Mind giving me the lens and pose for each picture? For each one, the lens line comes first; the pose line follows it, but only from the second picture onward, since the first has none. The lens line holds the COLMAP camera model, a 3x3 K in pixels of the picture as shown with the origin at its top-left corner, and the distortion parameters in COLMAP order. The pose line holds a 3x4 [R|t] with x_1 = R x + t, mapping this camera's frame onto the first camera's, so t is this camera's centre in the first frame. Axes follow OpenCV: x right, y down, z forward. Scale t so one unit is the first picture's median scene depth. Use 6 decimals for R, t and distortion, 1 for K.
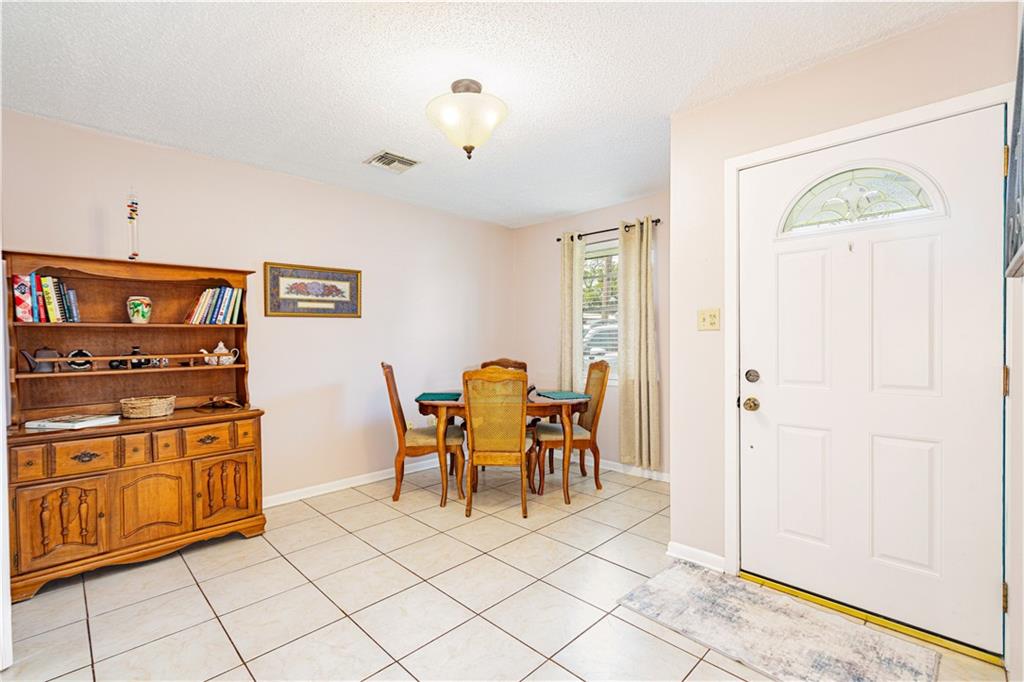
lens RADIAL K [[458.9, 0, 511.9], [0, 458.9, 342.3], [0, 0, 1]] dist [-0.003677, 0.000814]
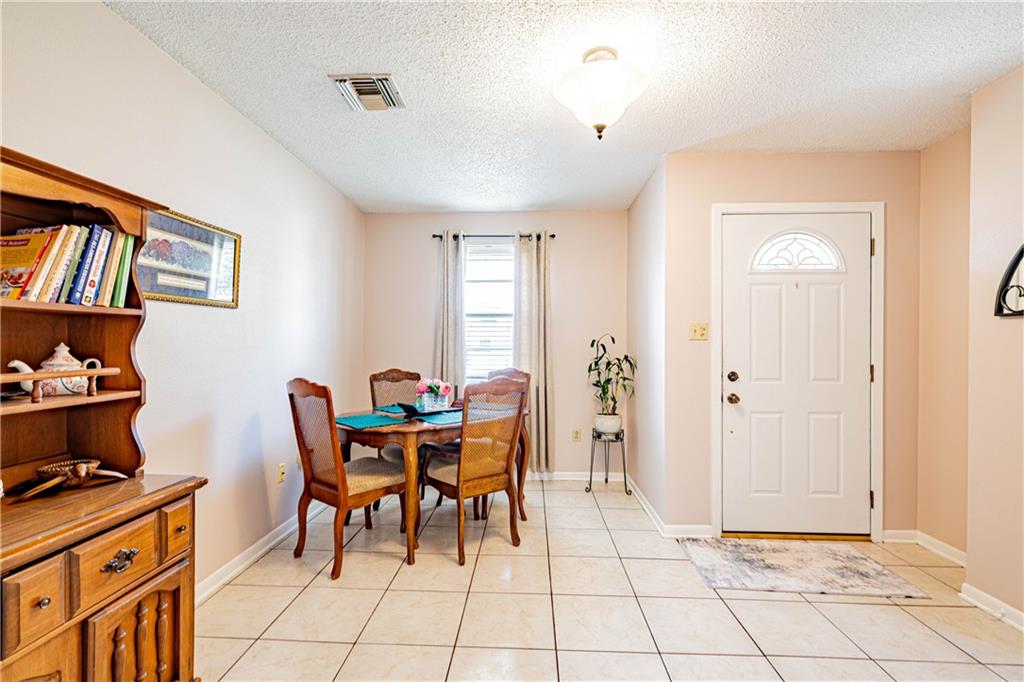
lens RADIAL K [[458.9, 0, 512.2], [0, 458.9, 343.5], [0, 0, 1]] dist [-0.003677, 0.000814]
pose [[0.737307, 0.014231, 0.675408, -0.637250], [-0.005189, 0.999868, -0.015402, 0.002991], [-0.675538, 0.007851, 0.737283, 0.374952]]
